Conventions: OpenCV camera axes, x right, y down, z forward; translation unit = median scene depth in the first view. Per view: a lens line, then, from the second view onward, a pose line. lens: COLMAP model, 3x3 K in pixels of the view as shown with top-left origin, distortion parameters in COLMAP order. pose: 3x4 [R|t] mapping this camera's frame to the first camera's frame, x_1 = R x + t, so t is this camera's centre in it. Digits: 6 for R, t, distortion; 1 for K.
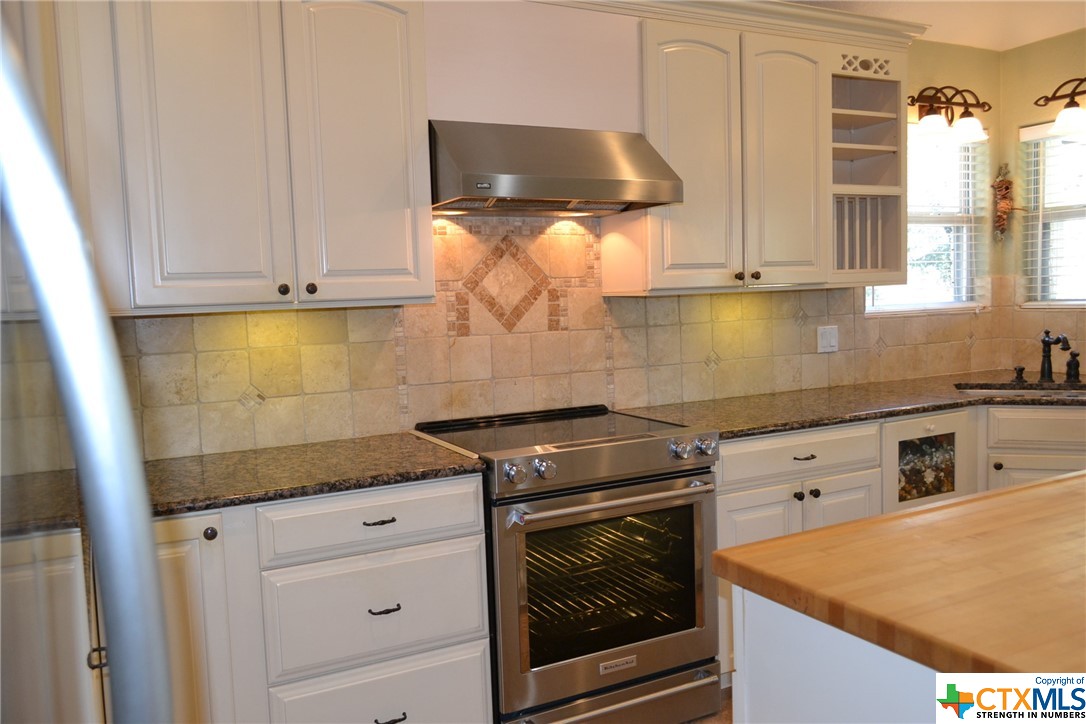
lens RADIAL K [[856.4, 0, 541.2], [0, 856.4, 362.1], [0, 0, 1]] dist [-0.008643, -0.003230]
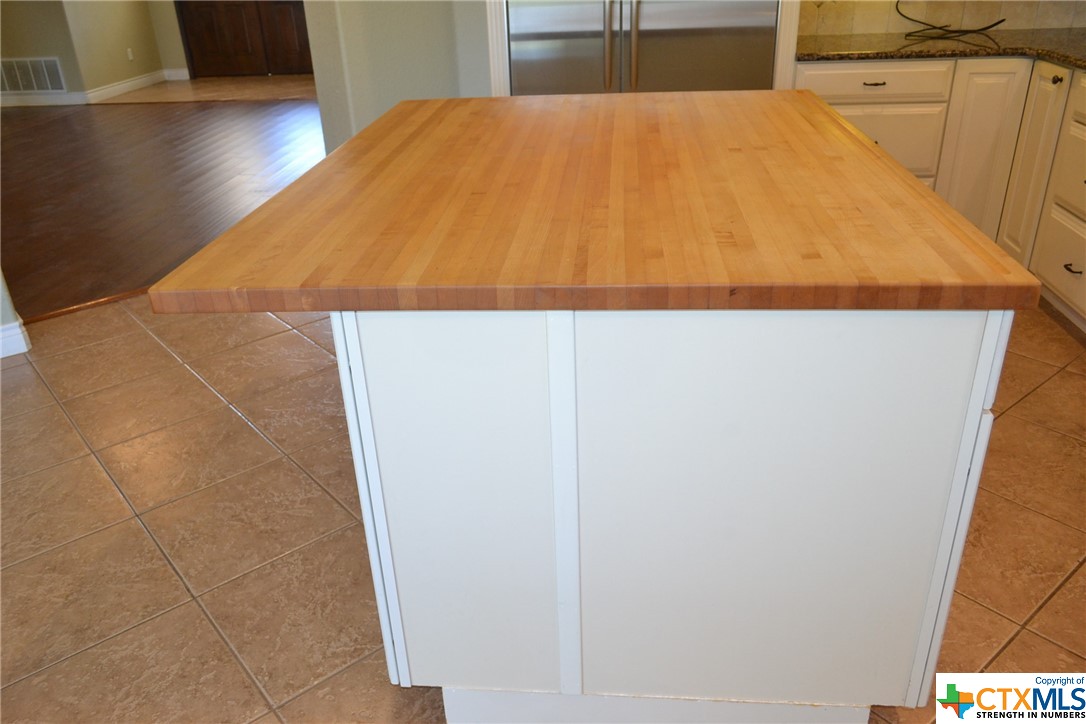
lens RADIAL K [[856.4, 0, 537.6], [0, 856.4, 366.9], [0, 0, 1]] dist [-0.008643, -0.003230]
pose [[-0.538367, 0.427039, -0.726497, 0.929863], [-0.009810, 0.858862, 0.512113, -0.083565], [0.842653, 0.282832, -0.458194, 0.687342]]
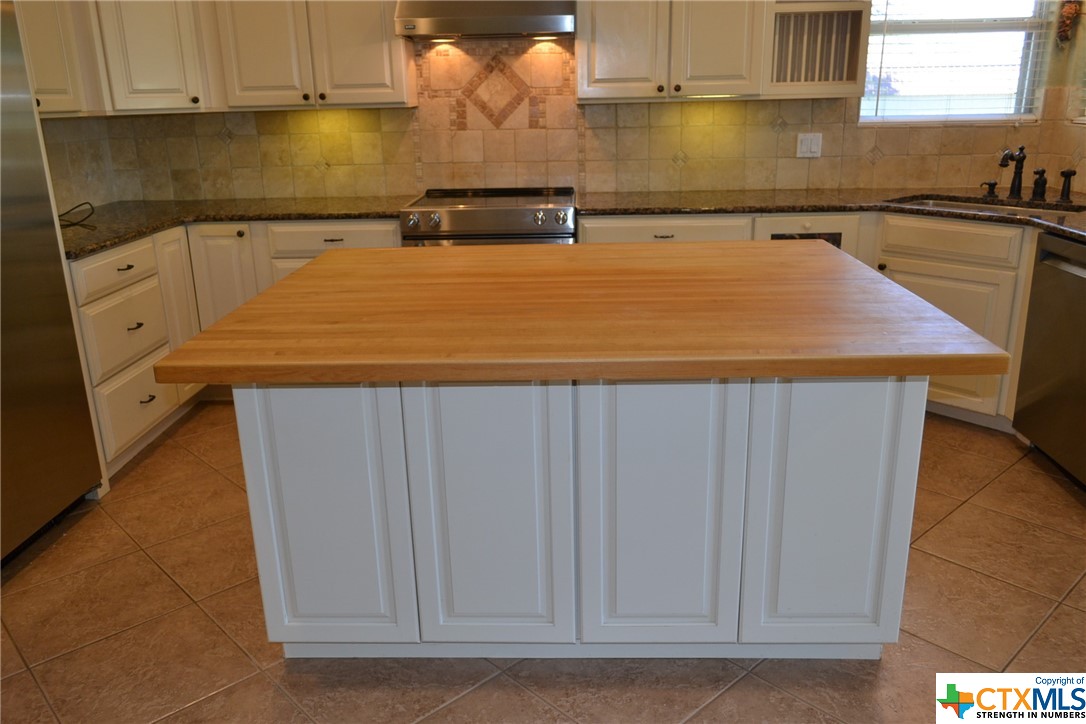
lens RADIAL K [[856.4, 0, 543.8], [0, 856.4, 361.5], [0, 0, 1]] dist [-0.008643, -0.003230]
pose [[0.871264, 0.161938, -0.463330, 0.721373], [-0.048068, 0.967617, 0.247802, -0.016764], [0.488455, -0.193630, 0.850834, -0.214346]]
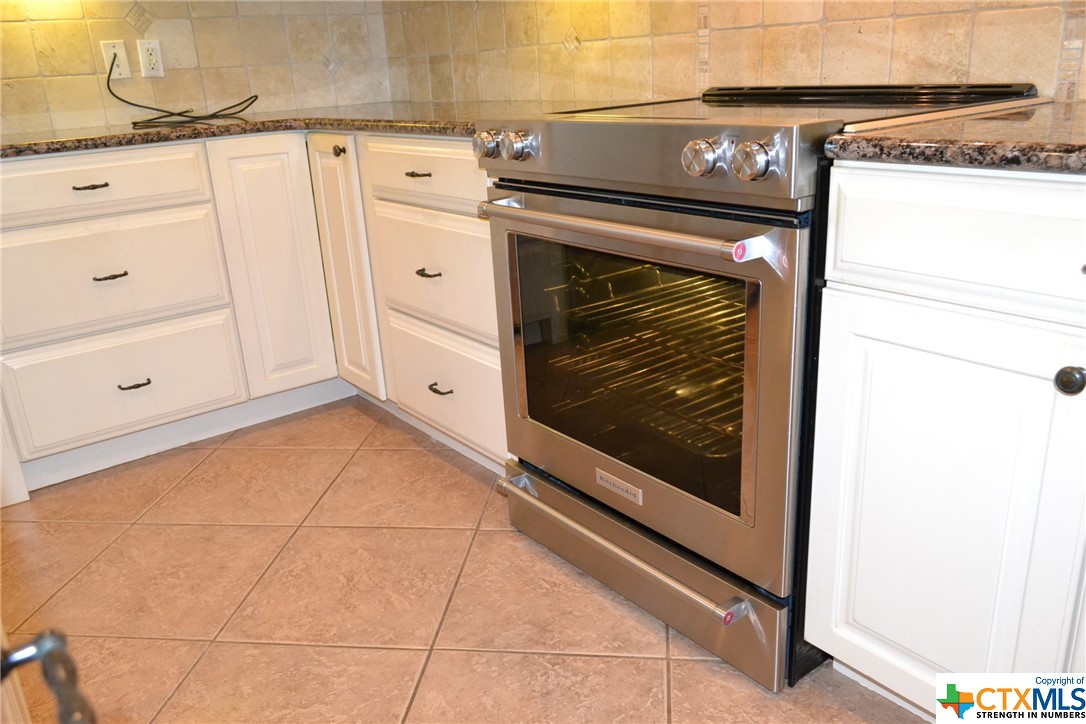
lens RADIAL K [[856.4, 0, 538.9], [0, 856.4, 364.1], [0, 0, 1]] dist [-0.008643, -0.003230]
pose [[0.177373, 0.351141, -0.919369, 0.517139], [-0.028125, 0.935608, 0.351917, 0.038007], [0.983742, -0.036564, 0.175827, 0.680856]]
